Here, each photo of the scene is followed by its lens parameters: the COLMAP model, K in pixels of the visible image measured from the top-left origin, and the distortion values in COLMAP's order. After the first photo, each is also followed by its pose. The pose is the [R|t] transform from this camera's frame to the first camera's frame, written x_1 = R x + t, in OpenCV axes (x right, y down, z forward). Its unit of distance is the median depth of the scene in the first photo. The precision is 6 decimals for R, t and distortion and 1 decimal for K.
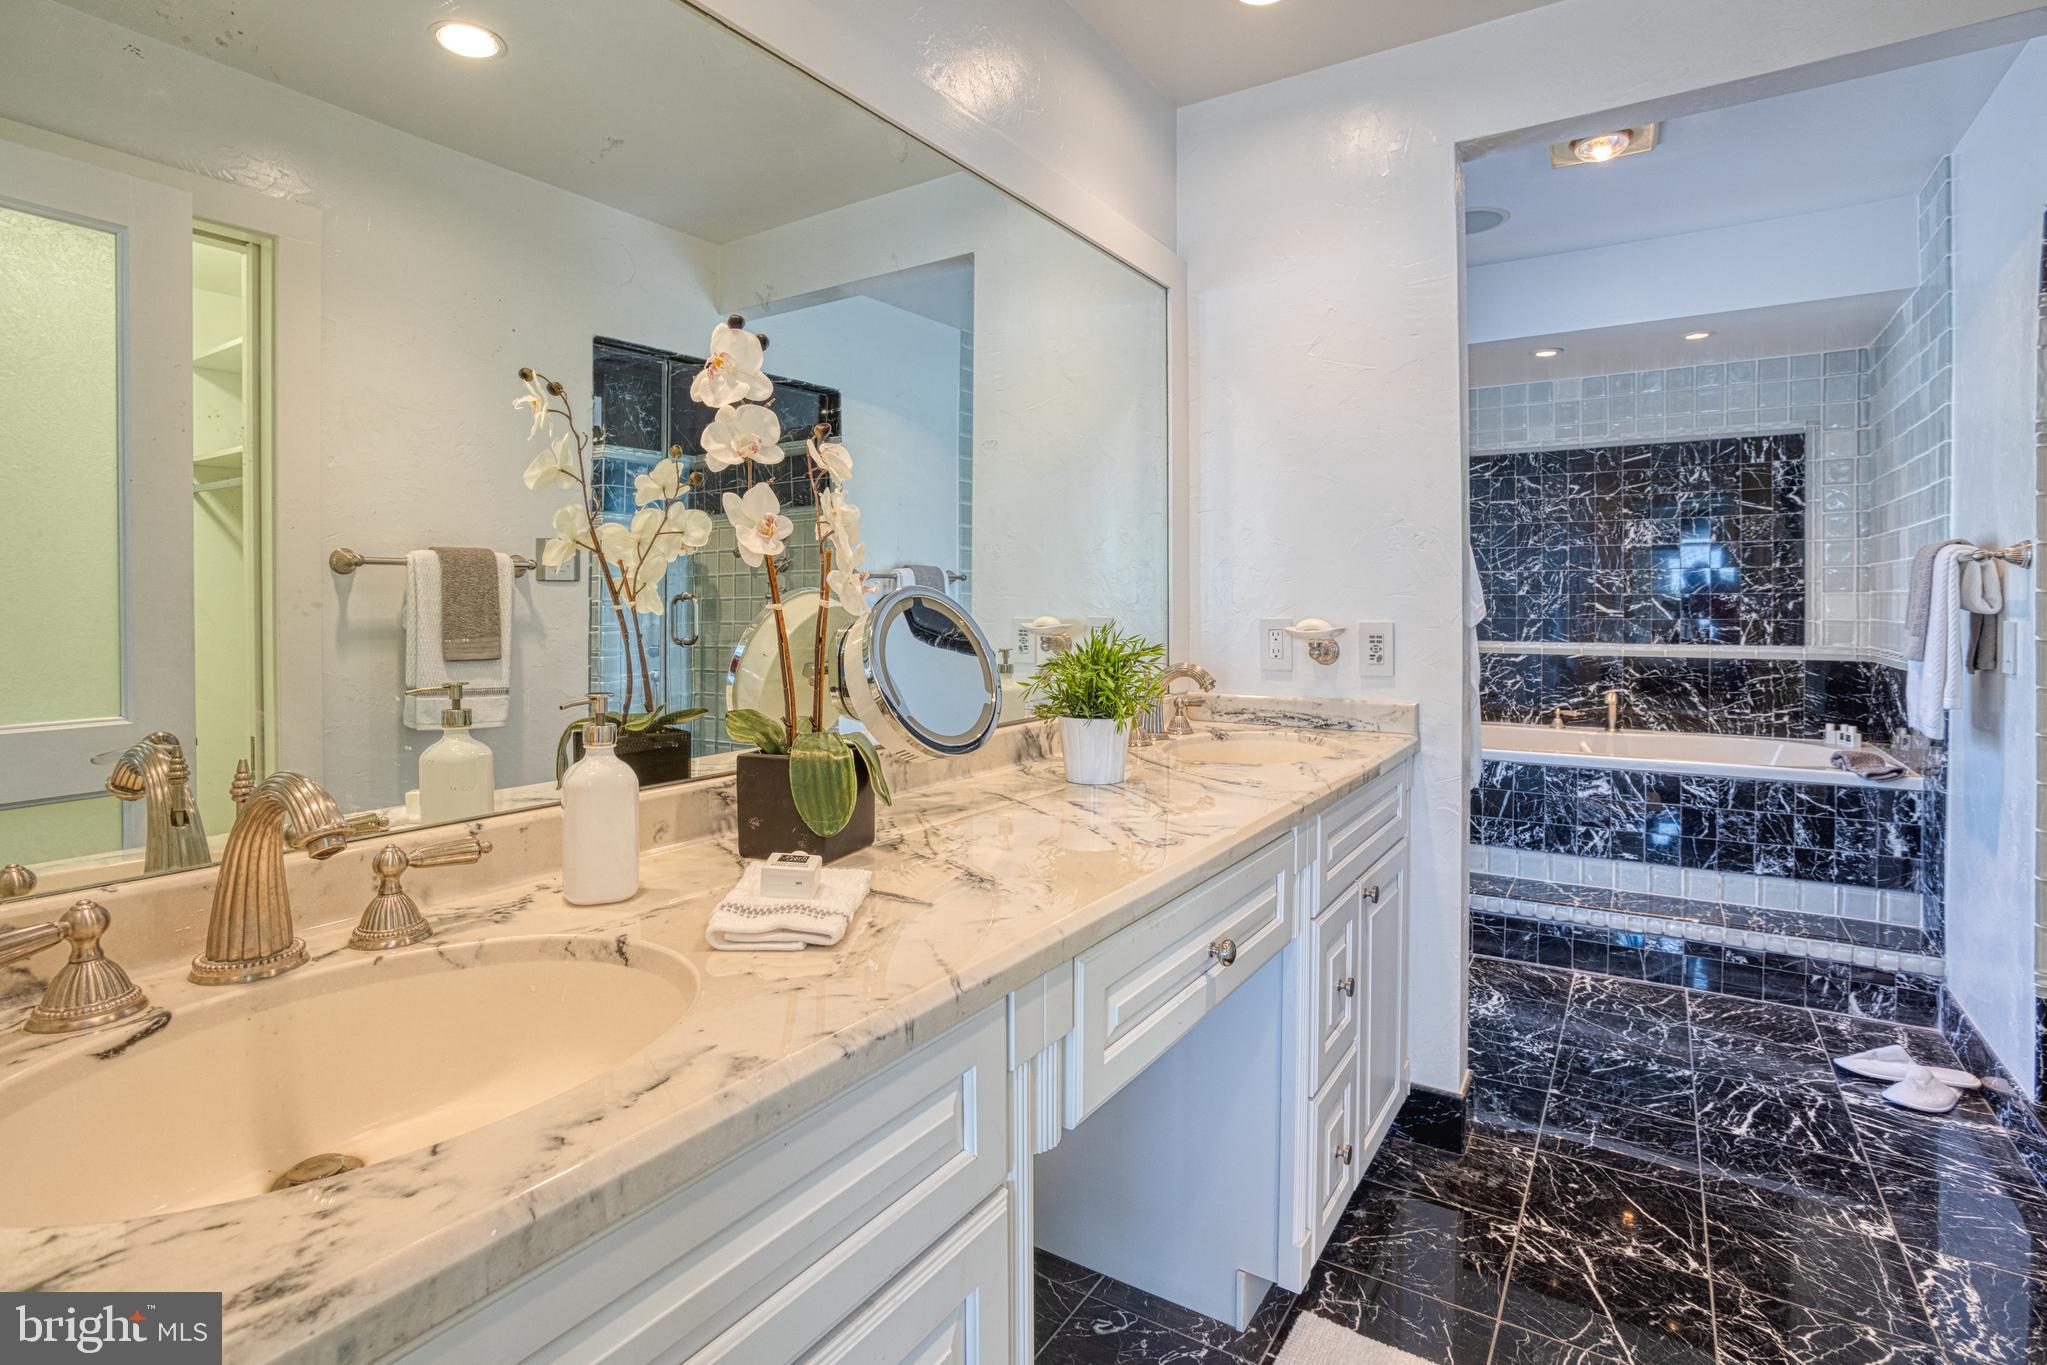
lens RADIAL K [[1034.4, 0, 1025.5], [0, 1034.4, 617.0], [0, 0, 1]] dist [-0.052322, 0.027862]
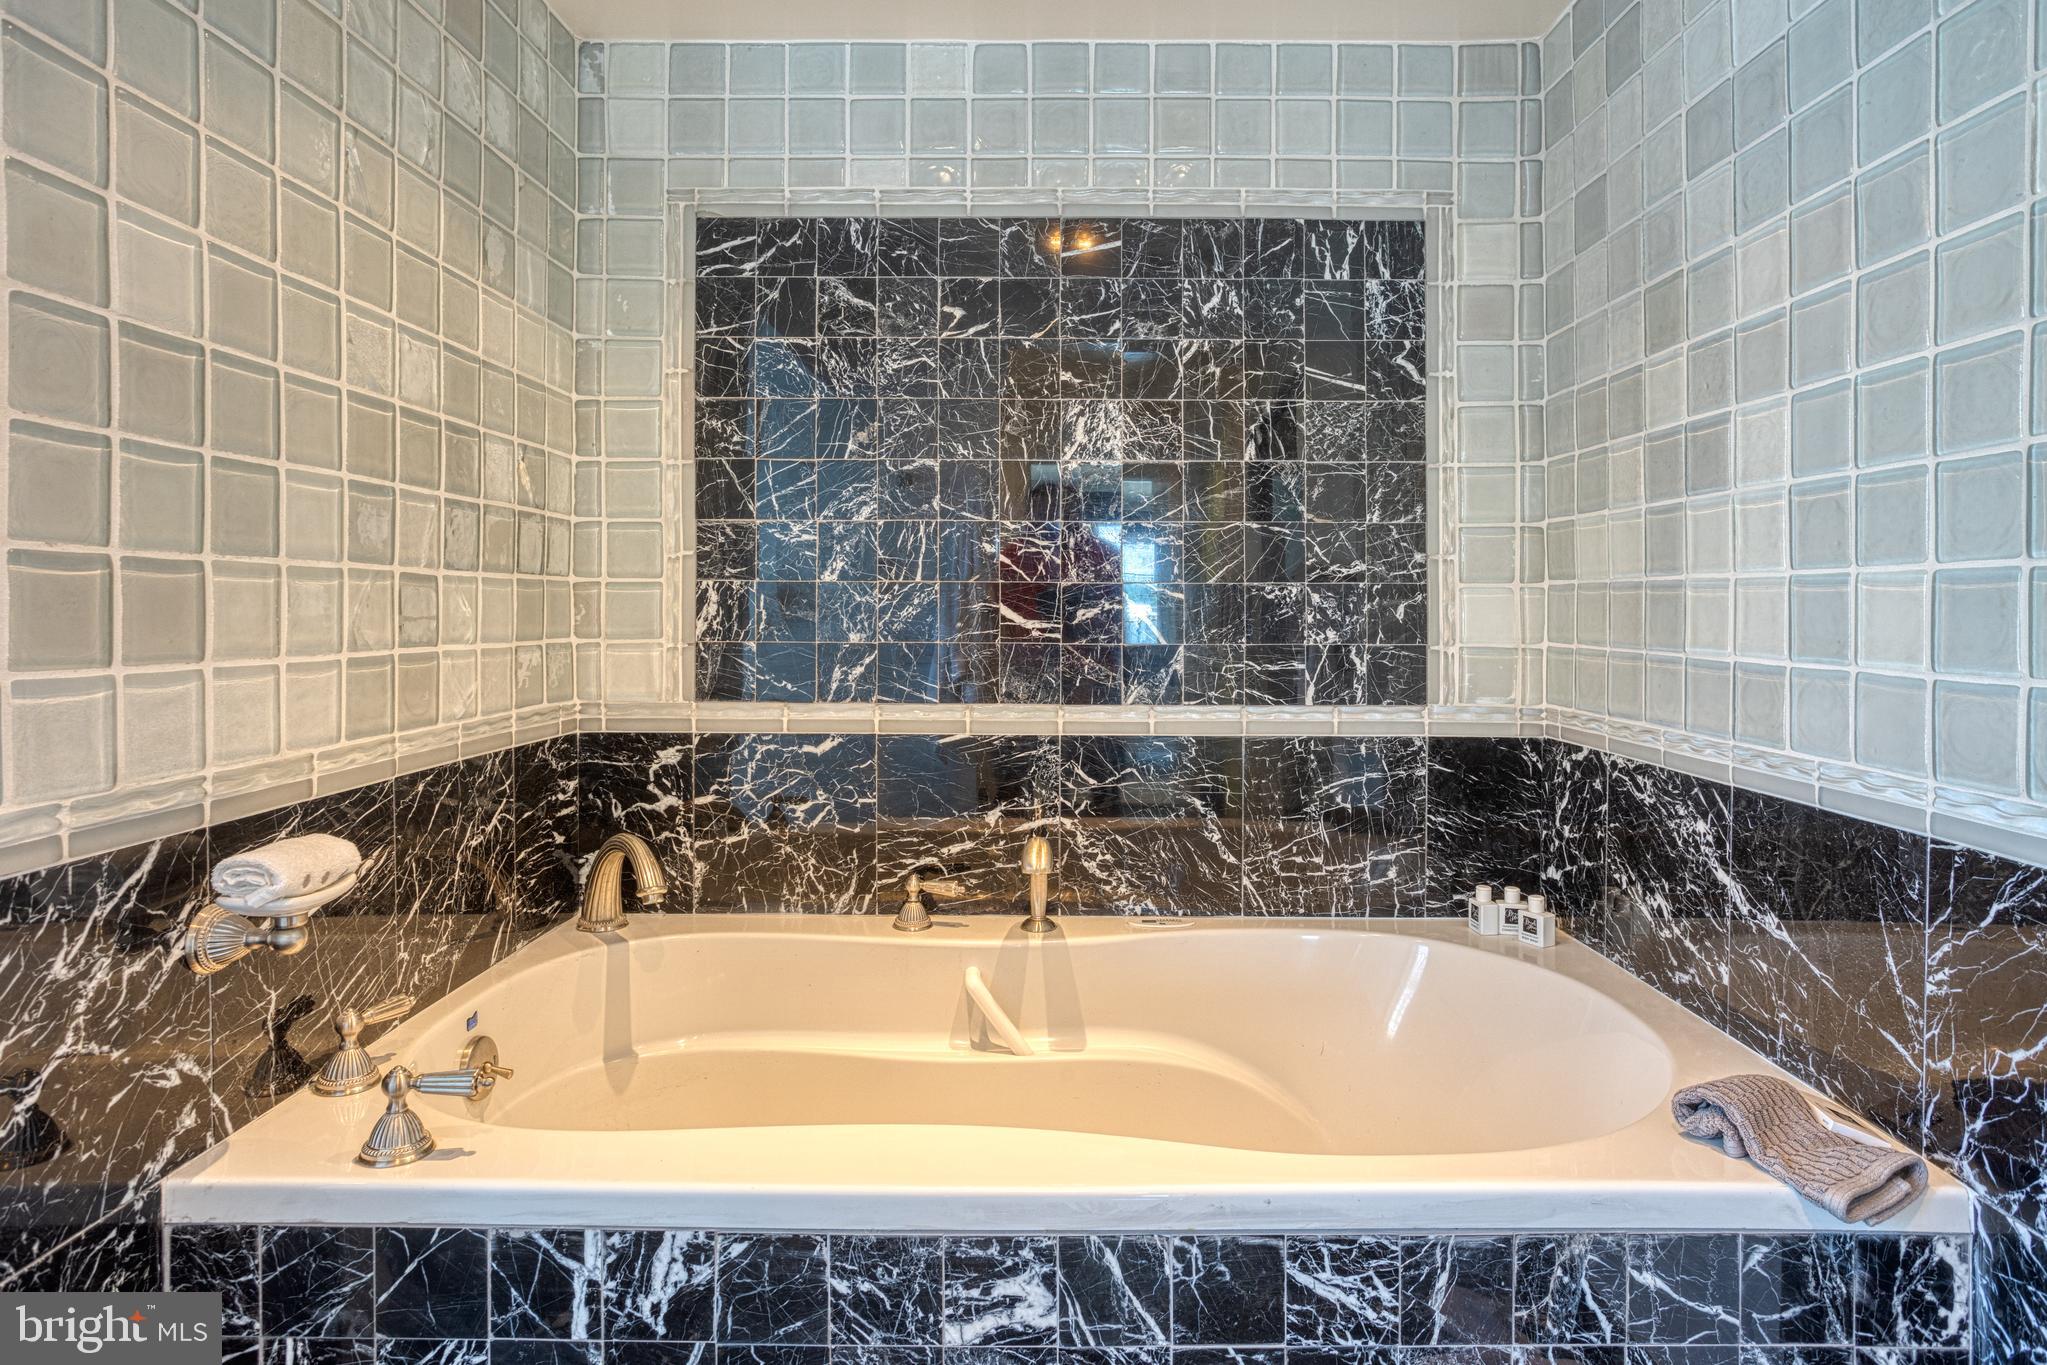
lens RADIAL K [[1180.5, 0, 1049.7], [0, 1180.5, 615.7], [0, 0, 1]] dist [-0.001320, 0.000290]
pose [[0.850585, 0.001781, 0.525835, 0.350665], [0.000569, 0.999991, -0.004308, -0.007572], [-0.525838, 0.003964, 0.850576, 0.629970]]
